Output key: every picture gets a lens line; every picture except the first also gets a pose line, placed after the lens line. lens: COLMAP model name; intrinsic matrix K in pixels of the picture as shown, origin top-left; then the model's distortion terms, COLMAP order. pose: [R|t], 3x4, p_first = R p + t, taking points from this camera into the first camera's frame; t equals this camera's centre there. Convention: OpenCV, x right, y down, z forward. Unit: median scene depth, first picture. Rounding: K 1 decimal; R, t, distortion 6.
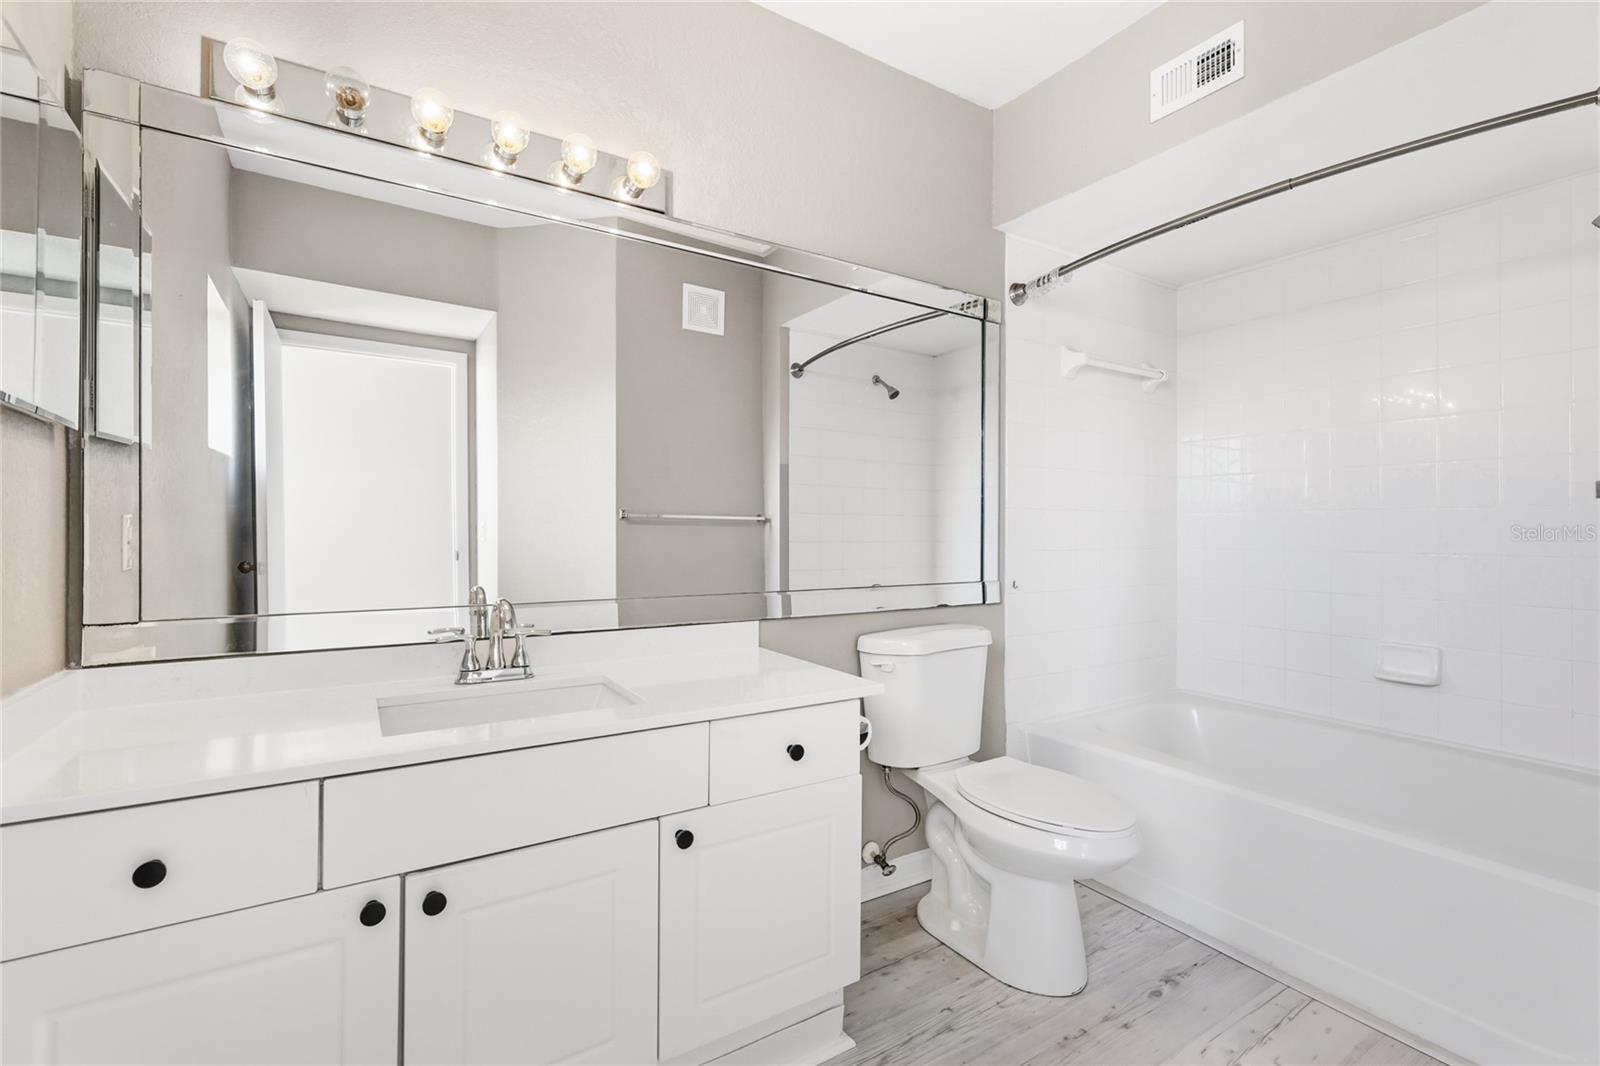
lens RADIAL K [[716.9, 0, 800.0], [0, 716.9, 533.0], [0, 0, 1]] dist [0.000119, 0.000194]
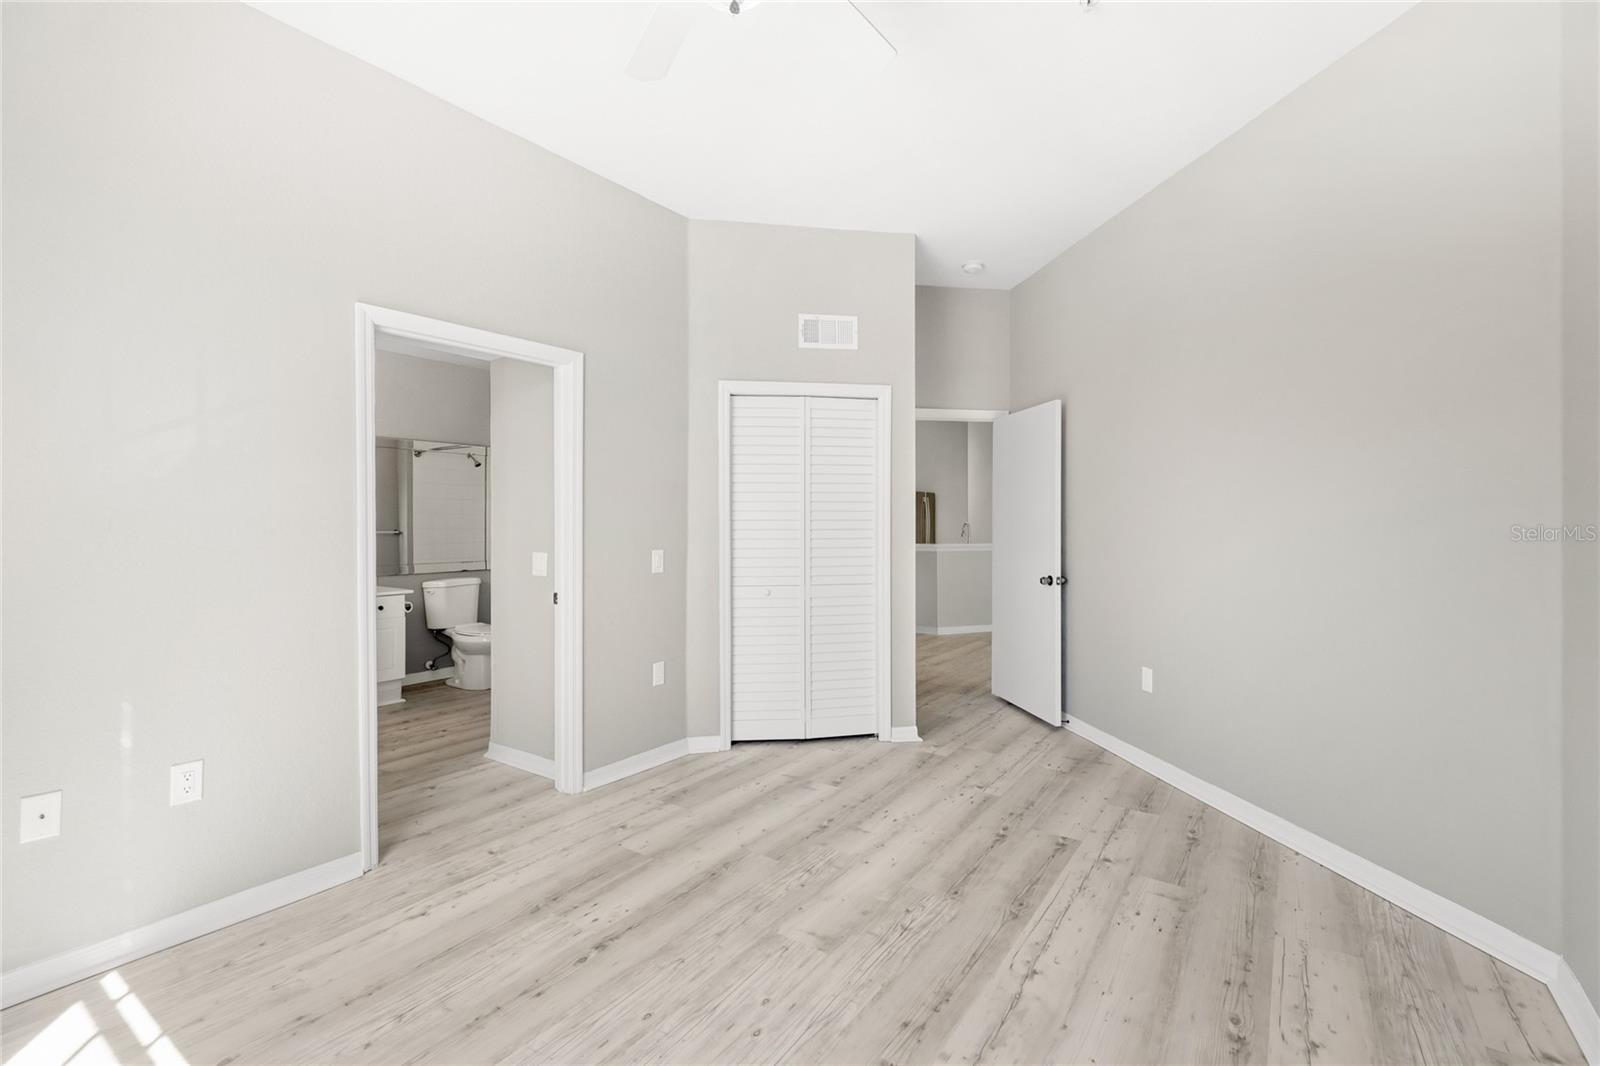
lens RADIAL K [[716.9, 0, 800.0], [0, 716.9, 533.0], [0, 0, 1]] dist [0.000119, 0.000194]
pose [[0.925922, -0.010287, 0.377575, 0.373008], [0.007042, 0.999925, 0.009974, -0.052751], [-0.377650, -0.006576, 0.925925, -1.958664]]
